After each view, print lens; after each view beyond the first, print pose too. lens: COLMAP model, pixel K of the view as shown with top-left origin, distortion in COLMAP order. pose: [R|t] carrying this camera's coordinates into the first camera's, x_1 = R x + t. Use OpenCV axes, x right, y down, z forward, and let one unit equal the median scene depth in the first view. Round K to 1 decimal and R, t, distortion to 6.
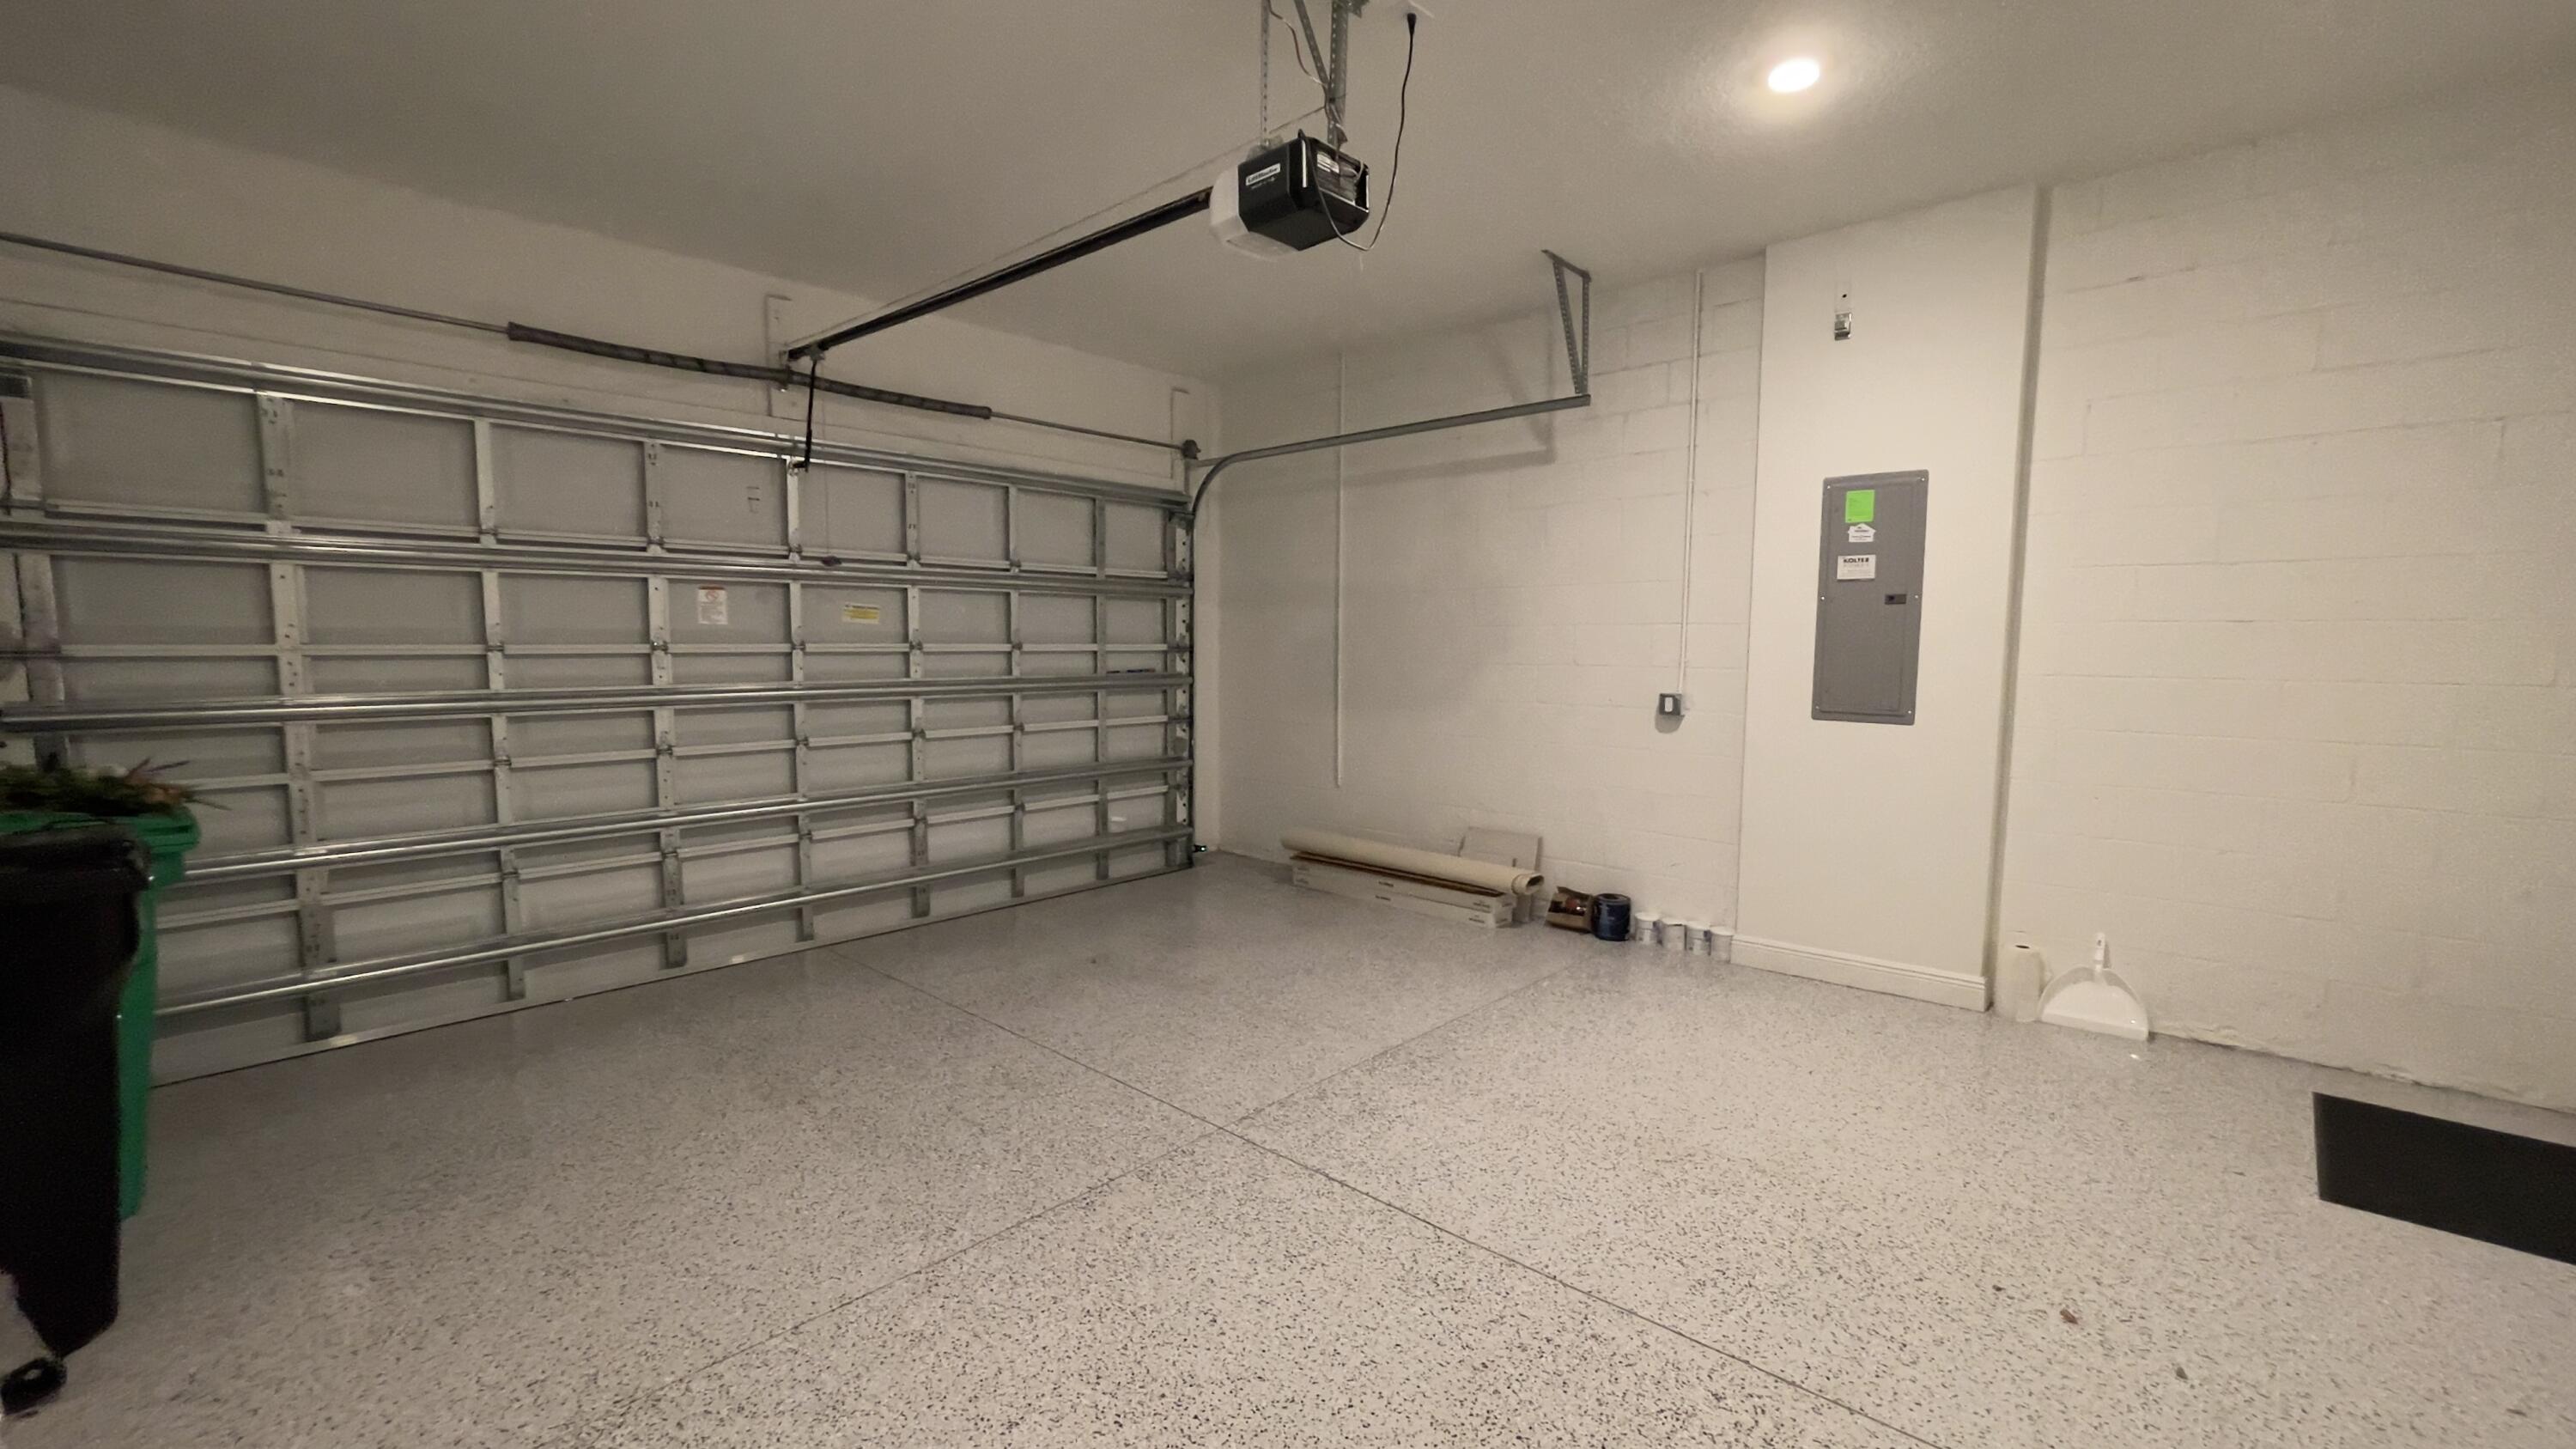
lens RADIAL K [[1050.0, 0, 1277.3], [0, 1050.0, 733.1], [0, 0, 1]] dist [-0.031568, 0.014004]
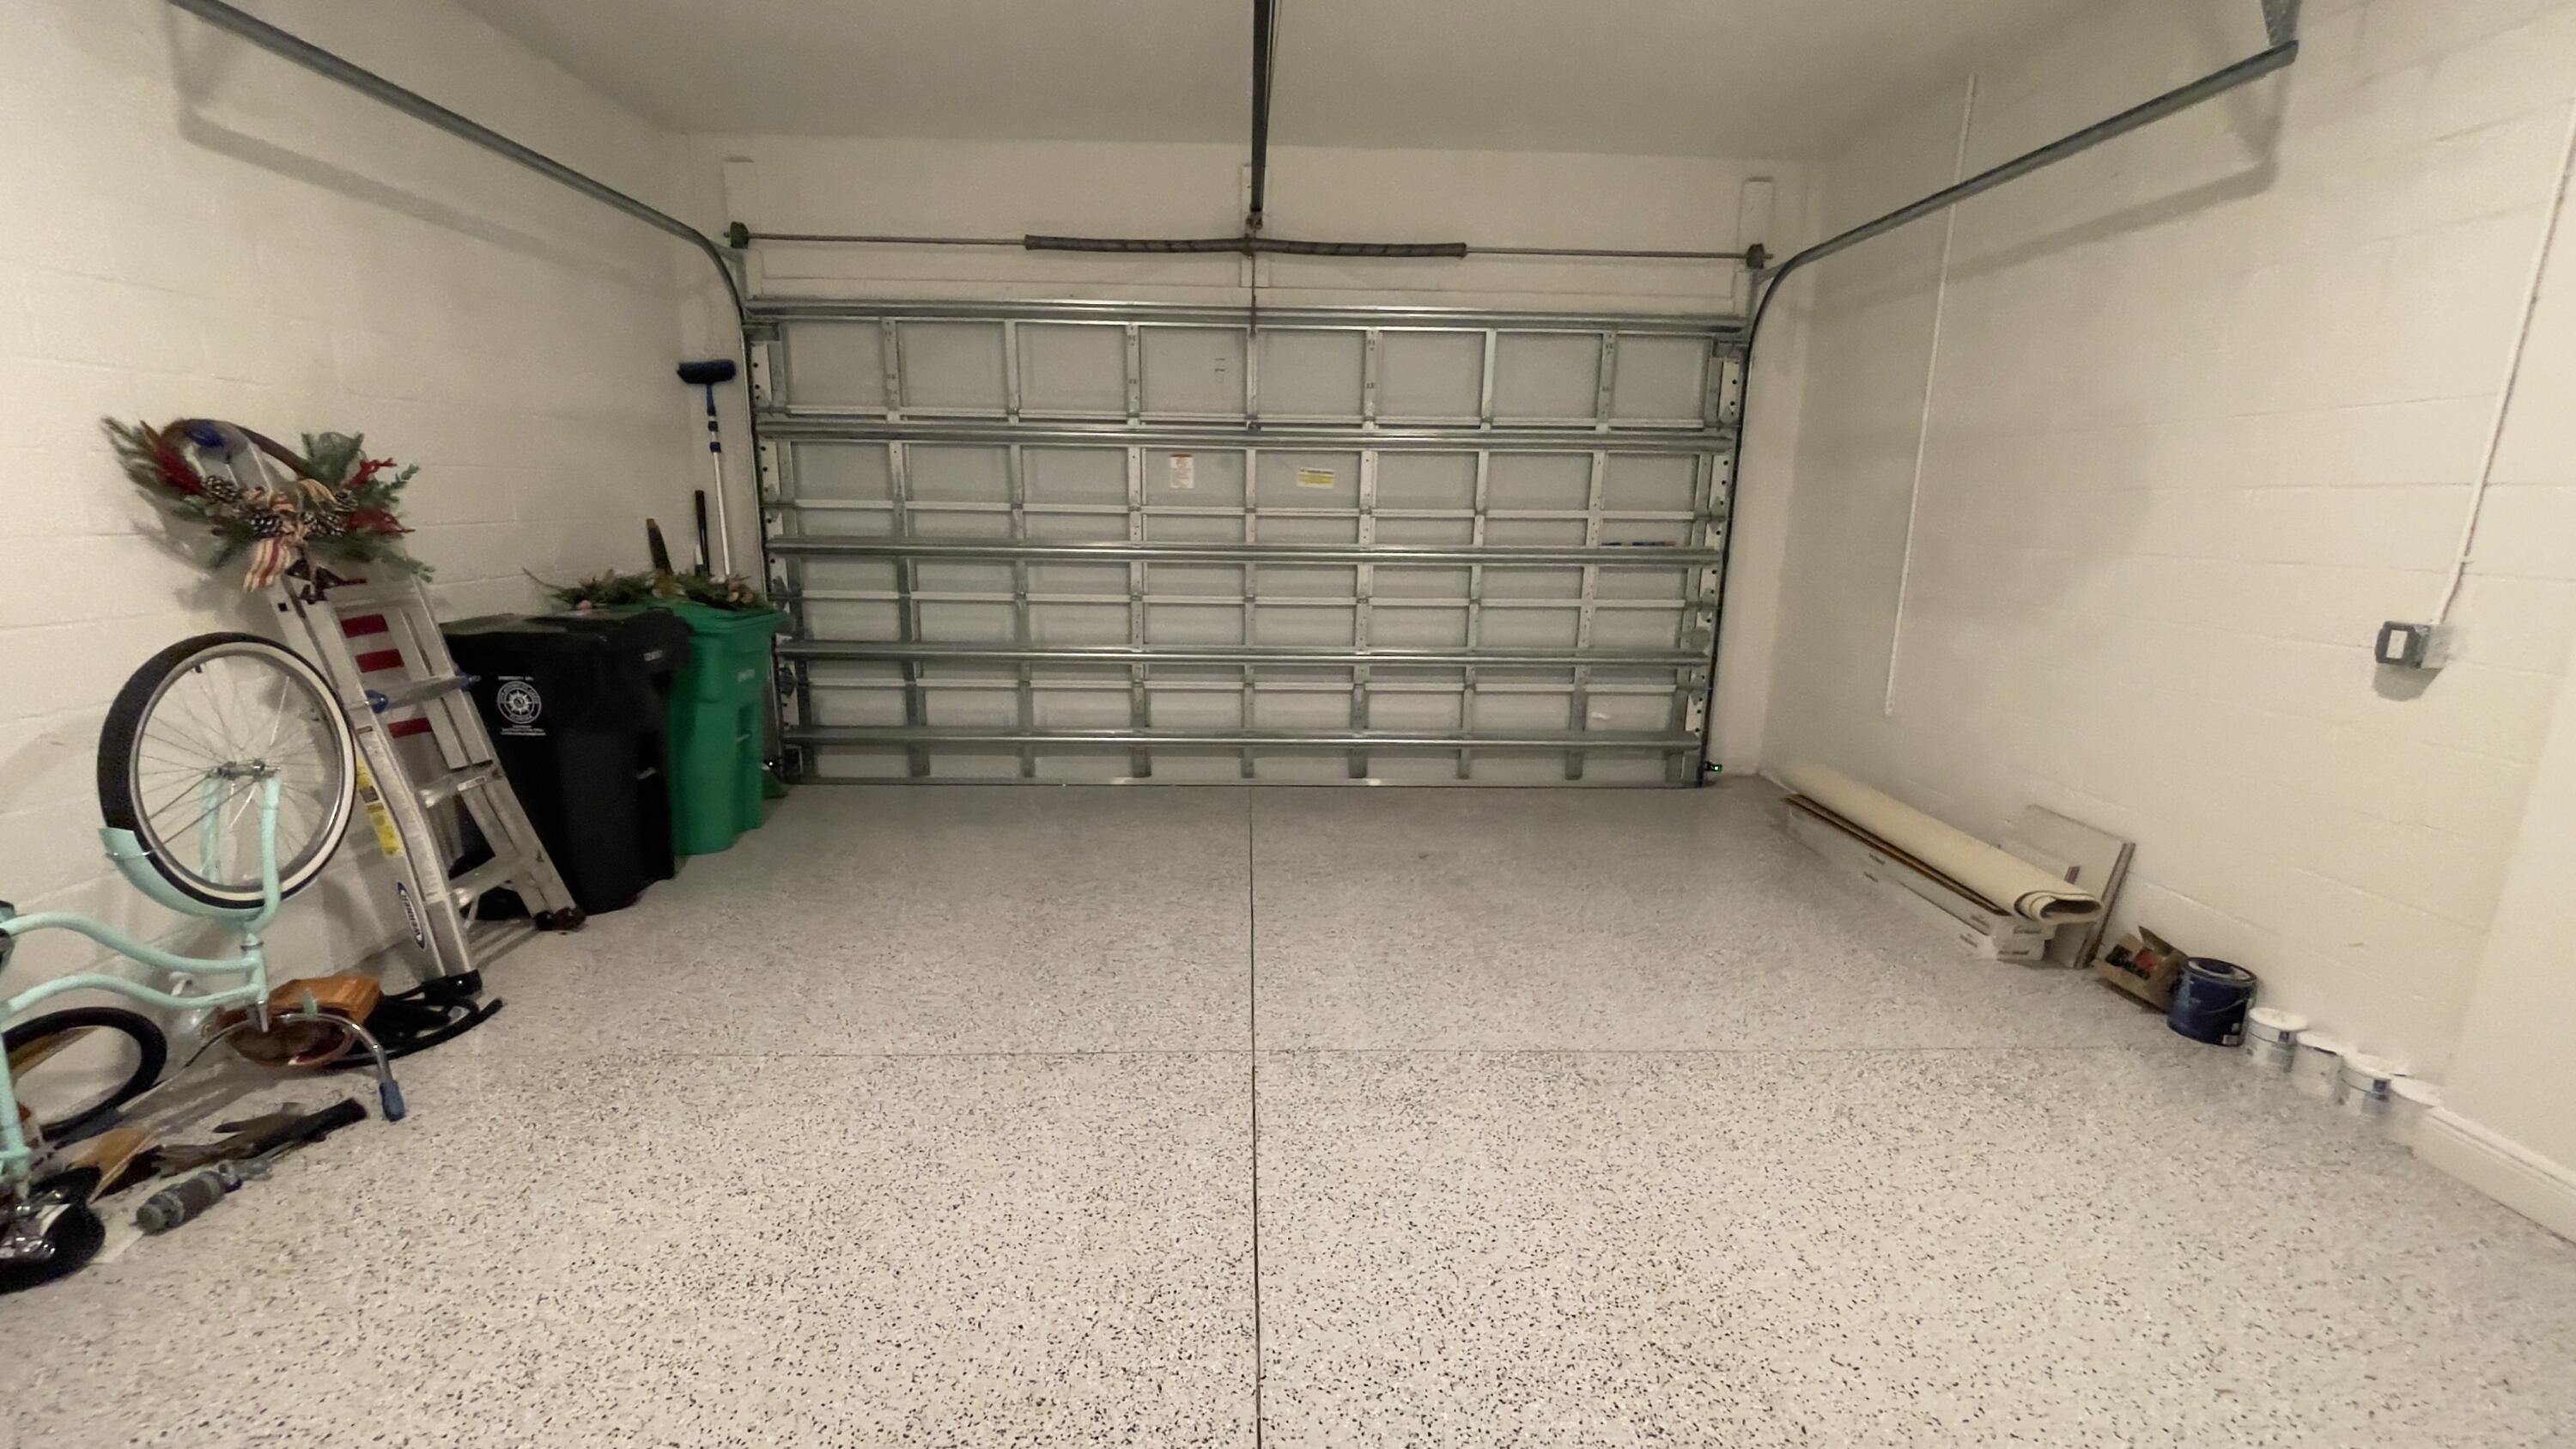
lens RADIAL K [[1056.2, 0, 1277.5], [0, 1056.2, 739.6], [0, 0, 1]] dist [0.012220, -0.018719]
pose [[0.702564, 0.160842, -0.693206, 0.318739], [-0.070647, 0.985075, 0.156962, -0.020614], [0.708106, -0.061302, 0.703441, 0.220319]]
